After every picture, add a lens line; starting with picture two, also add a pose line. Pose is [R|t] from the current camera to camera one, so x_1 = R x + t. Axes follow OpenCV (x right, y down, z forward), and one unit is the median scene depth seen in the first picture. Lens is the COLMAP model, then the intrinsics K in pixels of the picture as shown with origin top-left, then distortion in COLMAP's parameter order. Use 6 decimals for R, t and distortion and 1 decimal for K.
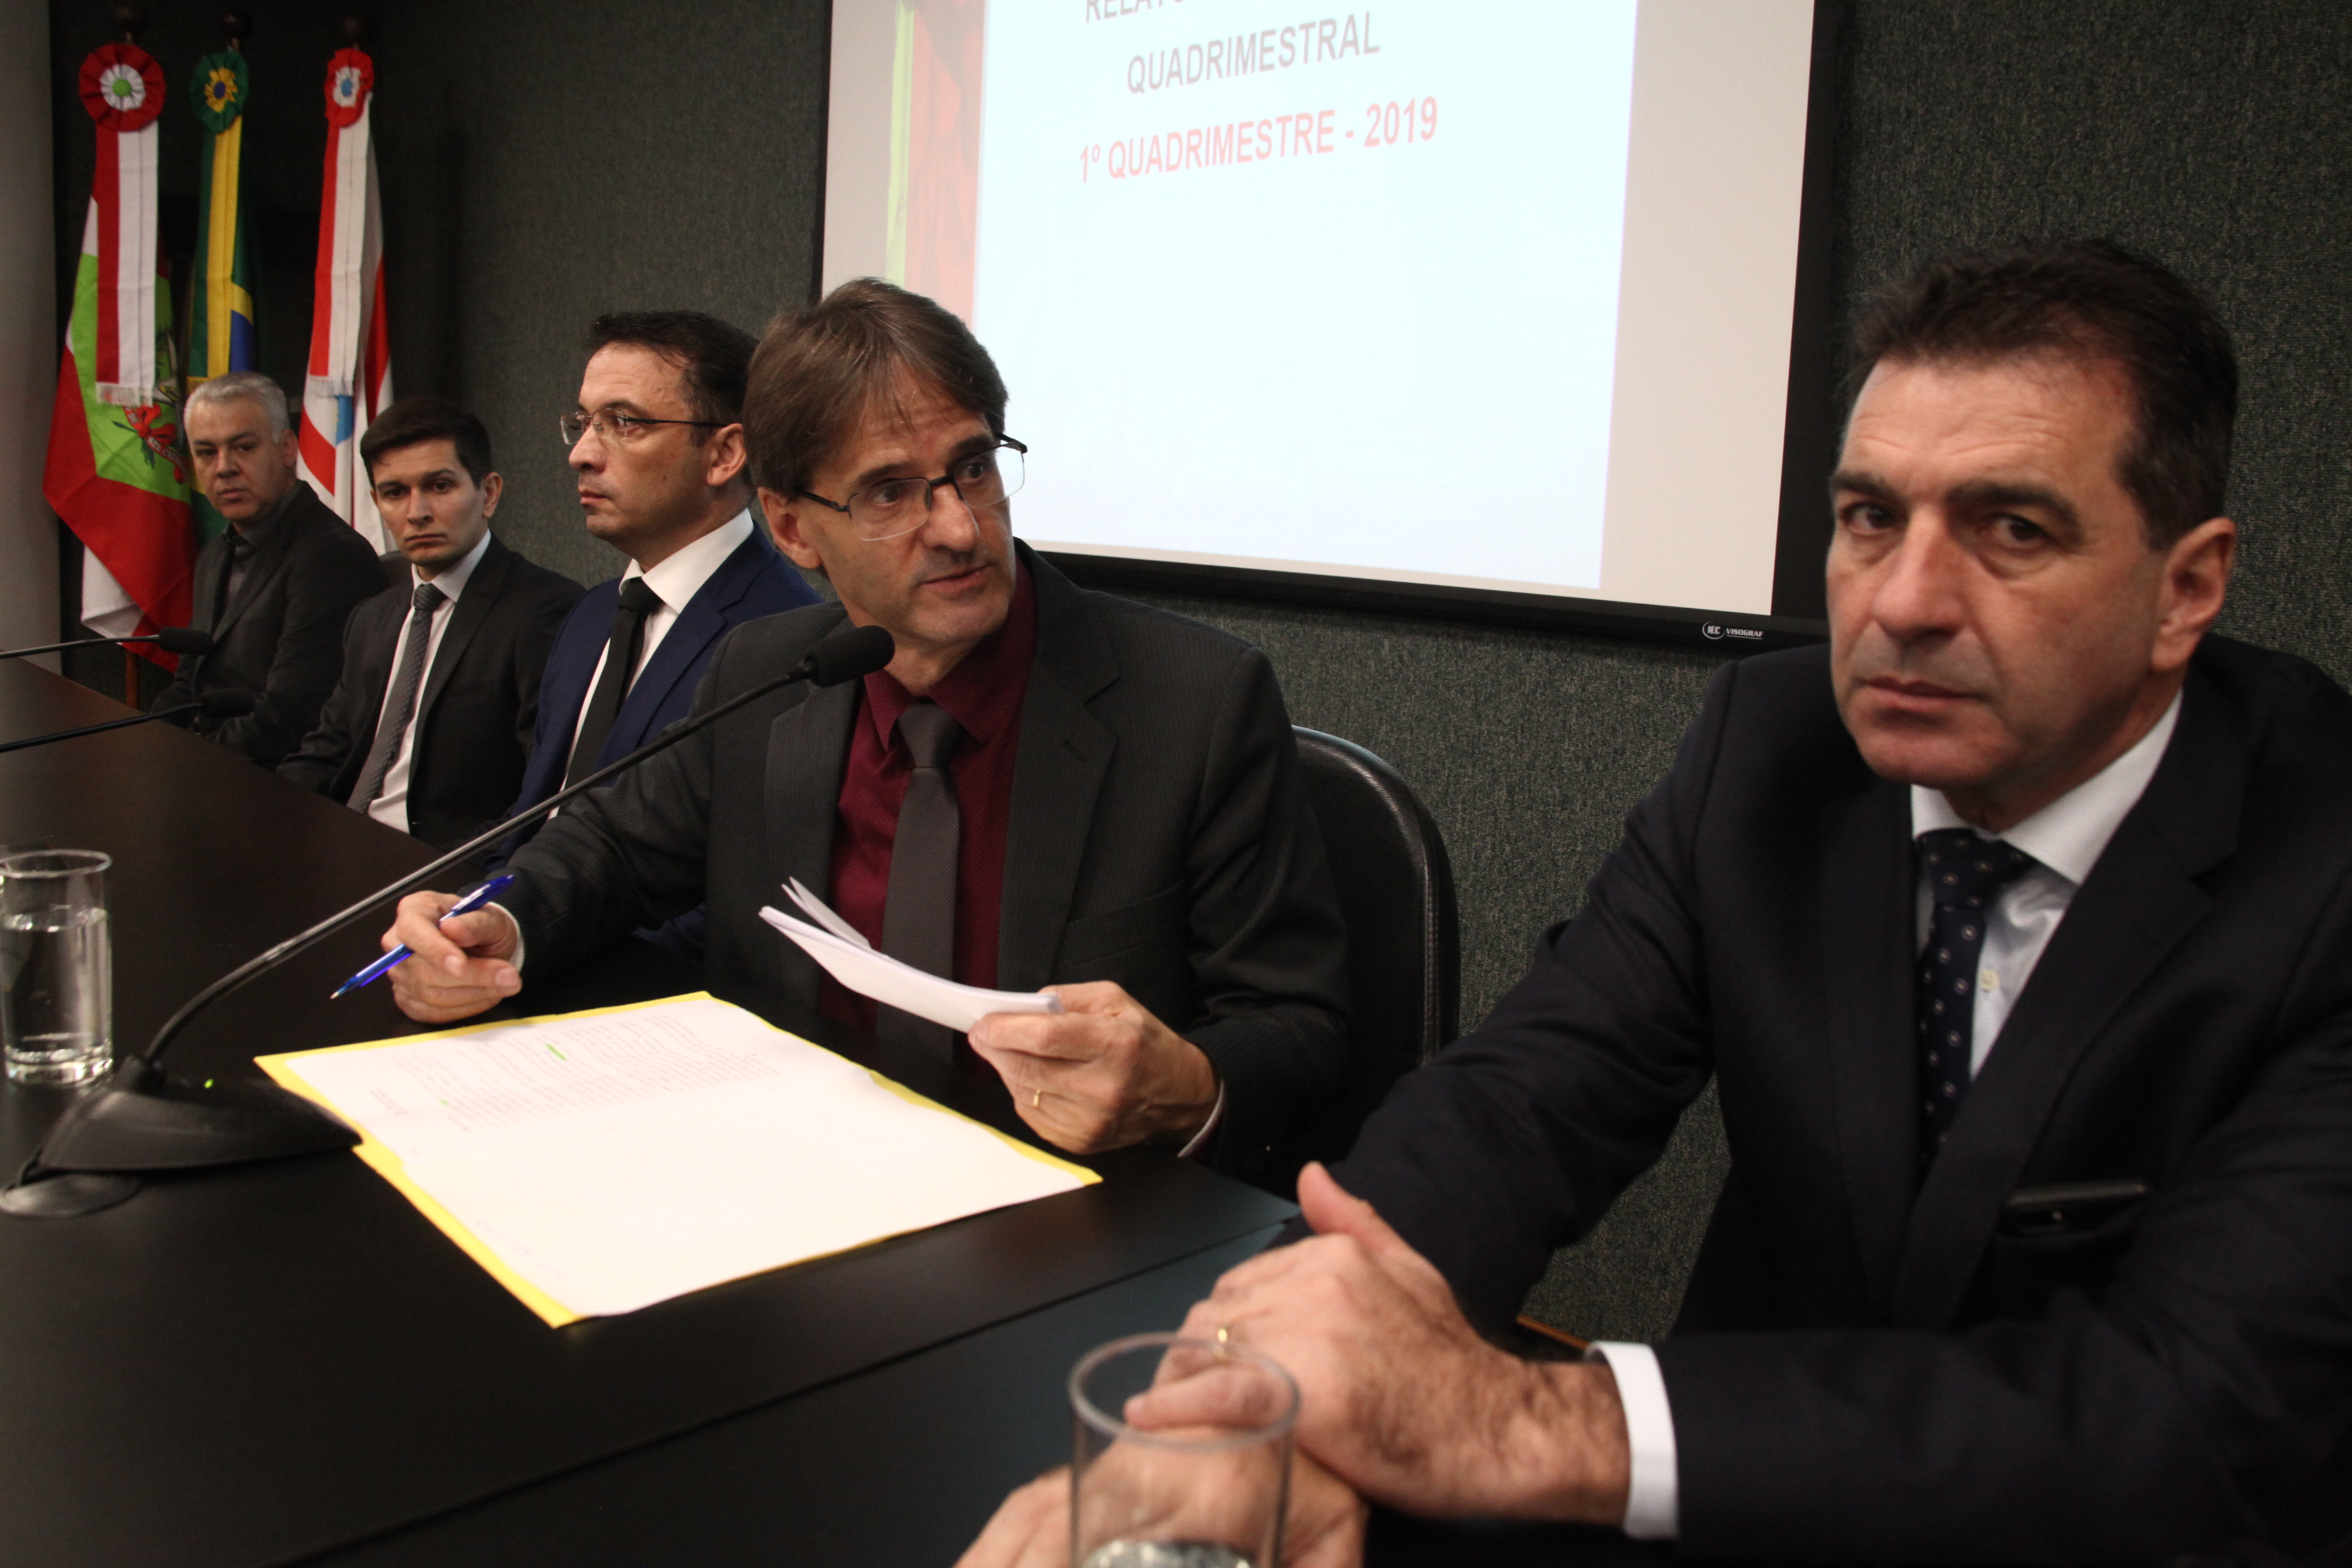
lens RADIAL K [[1867.0, 0, 1145.9], [0, 1867.0, 794.6], [0, 0, 1]] dist [-0.152264, 0.107625]
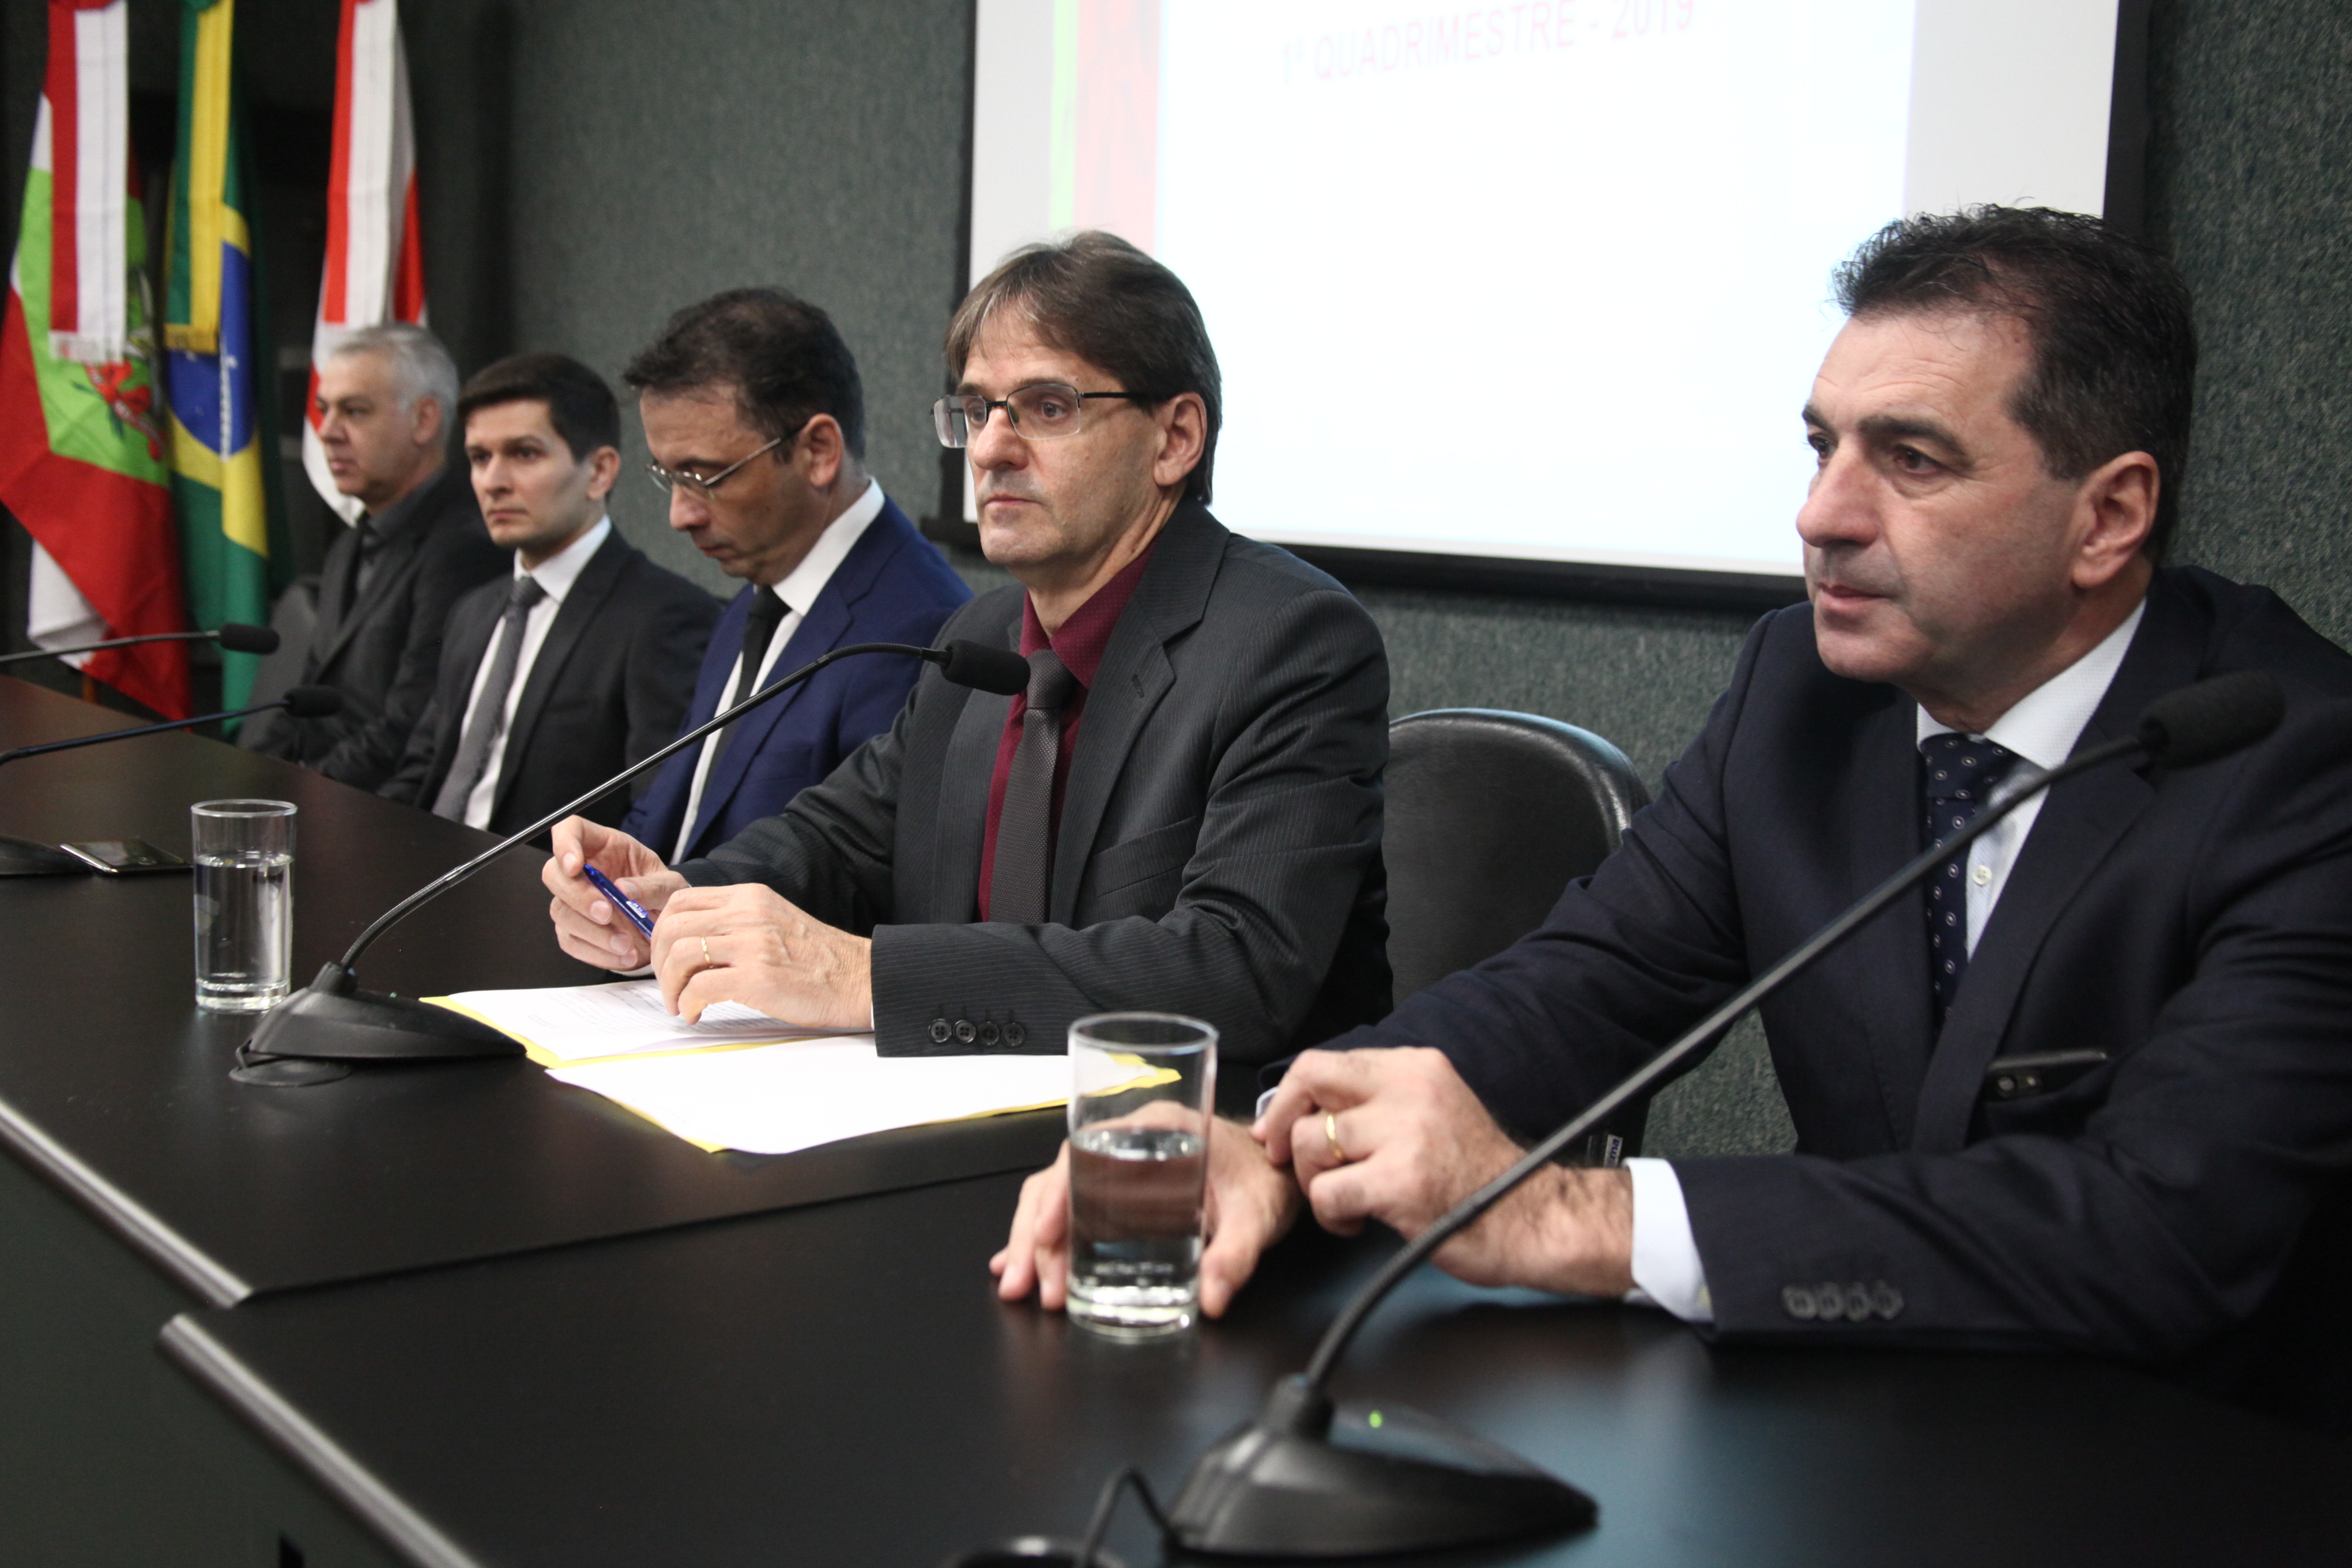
lens RADIAL K [[2773.4, 0, 1147.1], [0, 2773.4, 786.5], [0, 0, 1]] dist [0.008693, 0.000000]
pose [[0.993145, -0.001574, -0.116877, 0.056130], [-0.004265, 0.998756, -0.049685, 0.046239], [0.116809, 0.049843, 0.991903, -0.248423]]
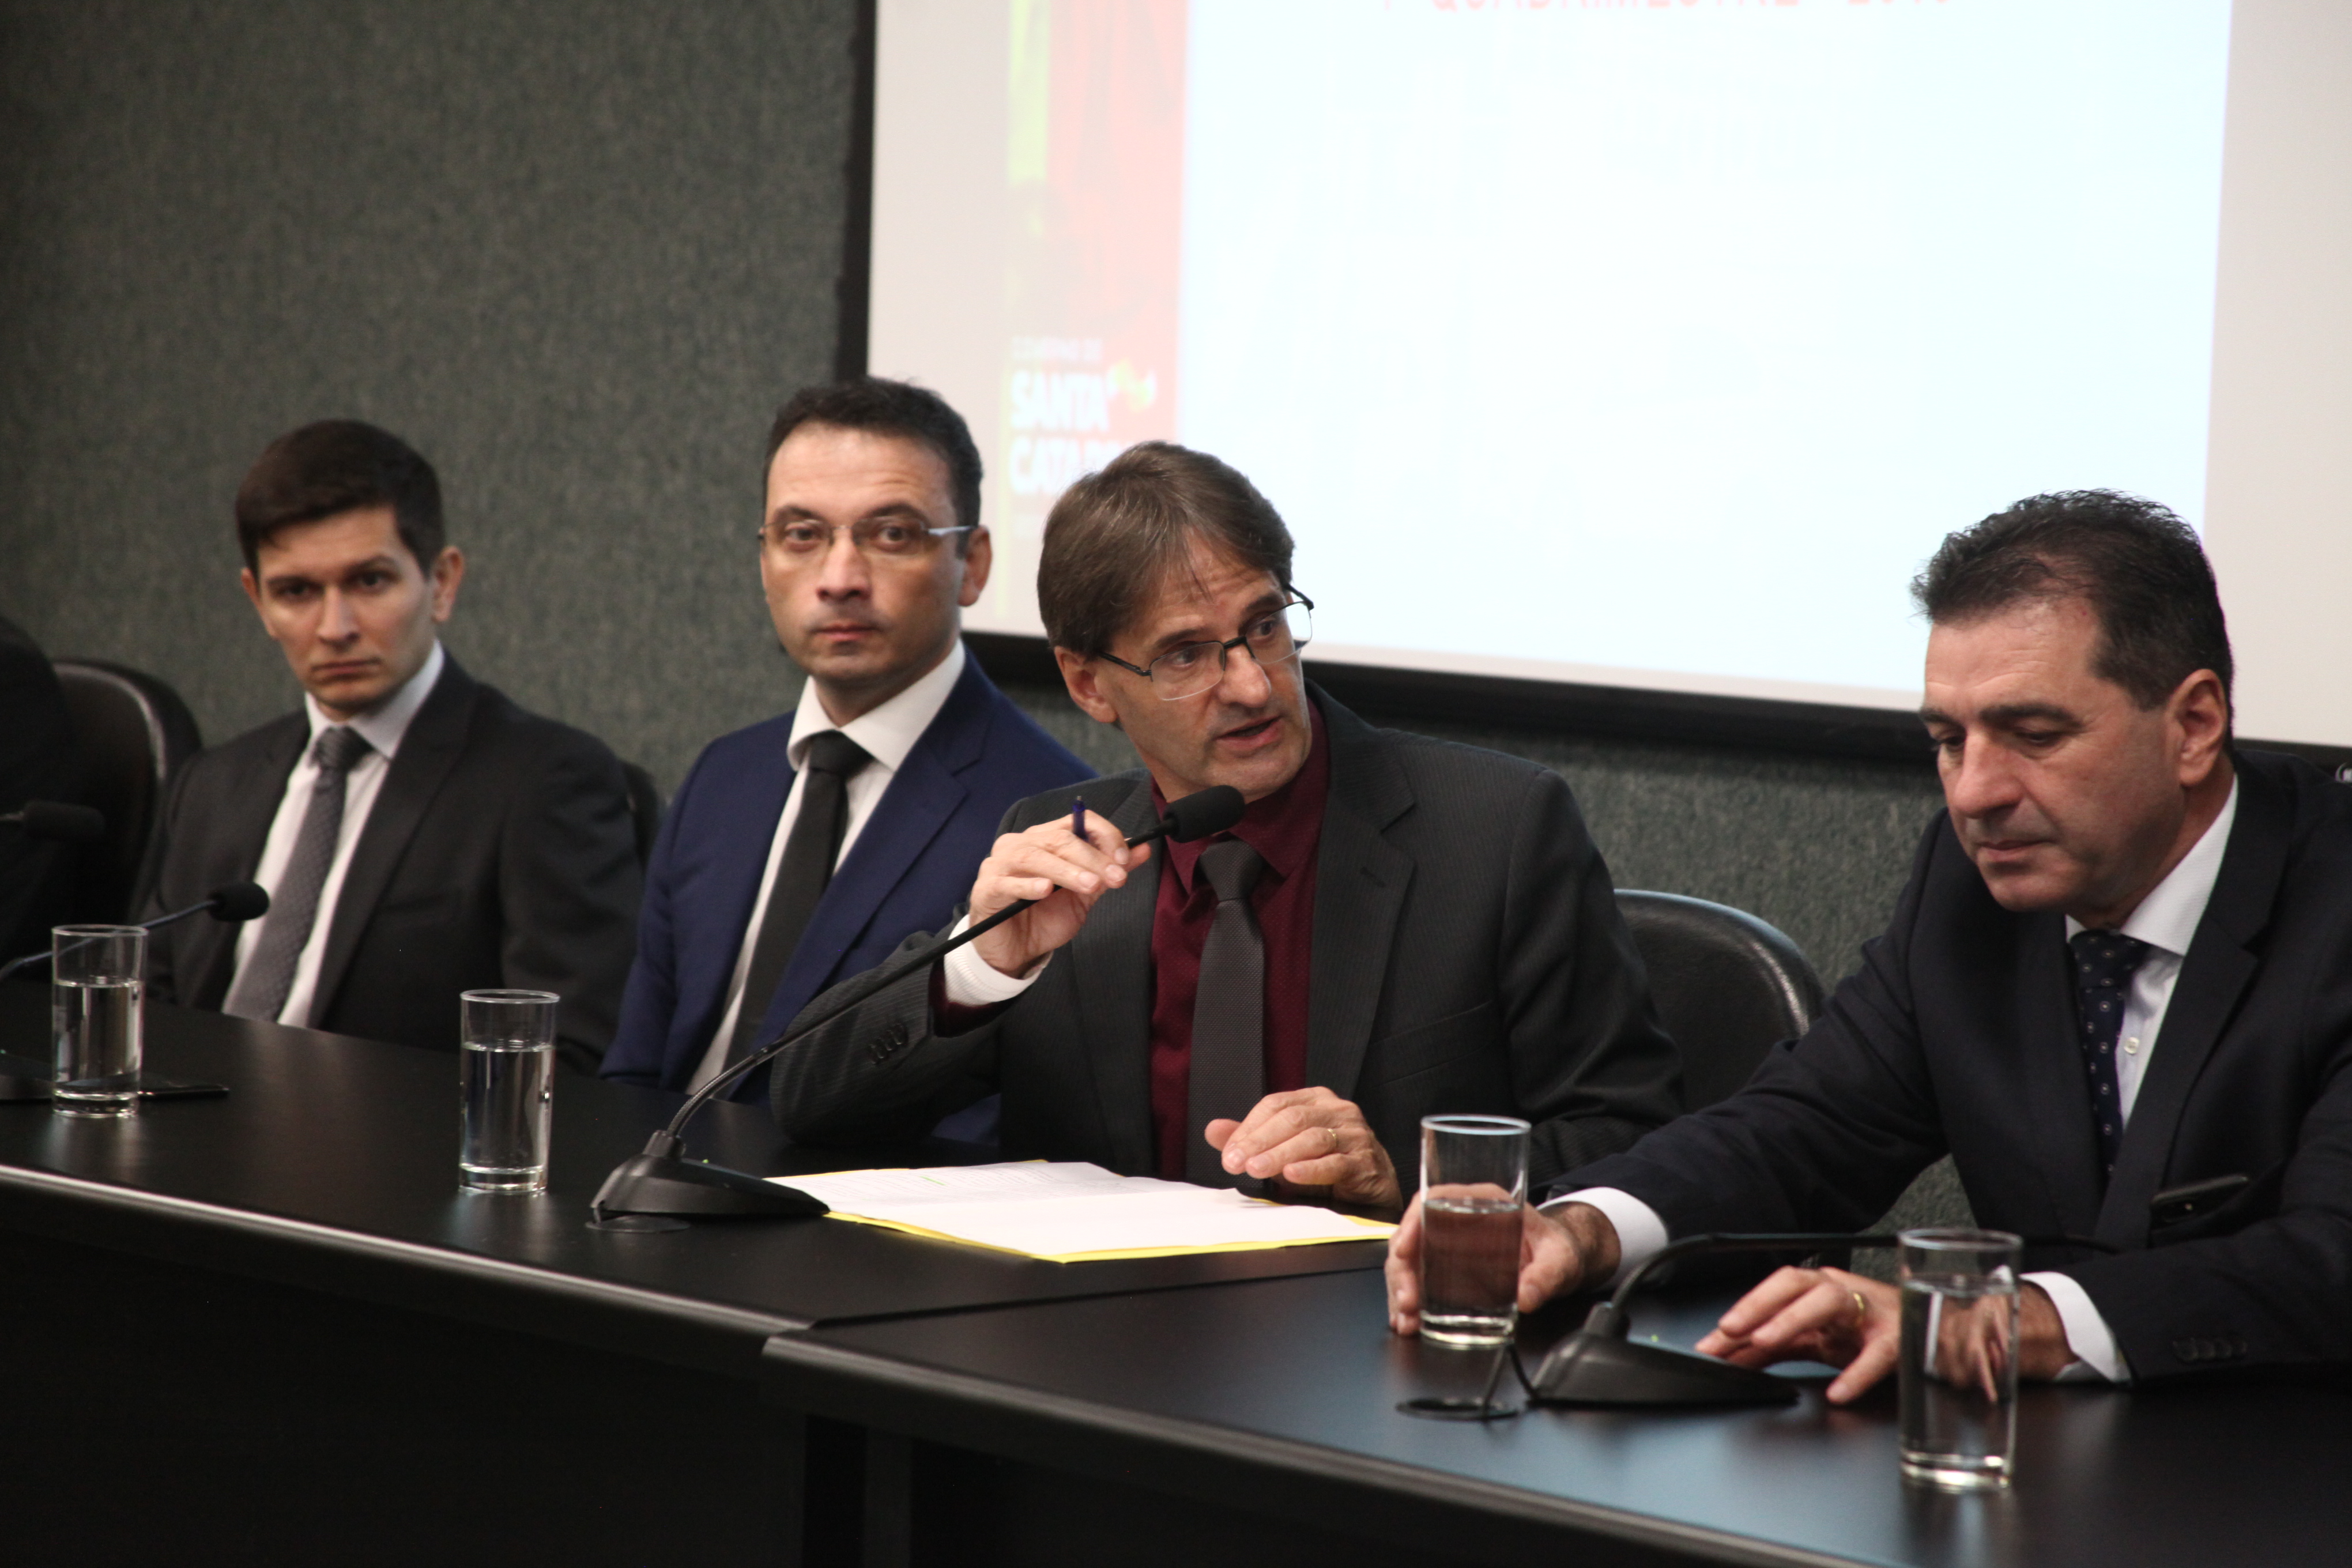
lens RADIAL K [[7986.3, 0, 1191.9], [0, 7986.3, 604.0], [0, 0, 1]] dist [1.185552, 0.000000]
pose [[0.998338, -0.019662, -0.054165, 0.045431], [0.013203, 0.993028, -0.117134, 0.160706], [0.056091, 0.116224, 0.991638, -1.667475]]
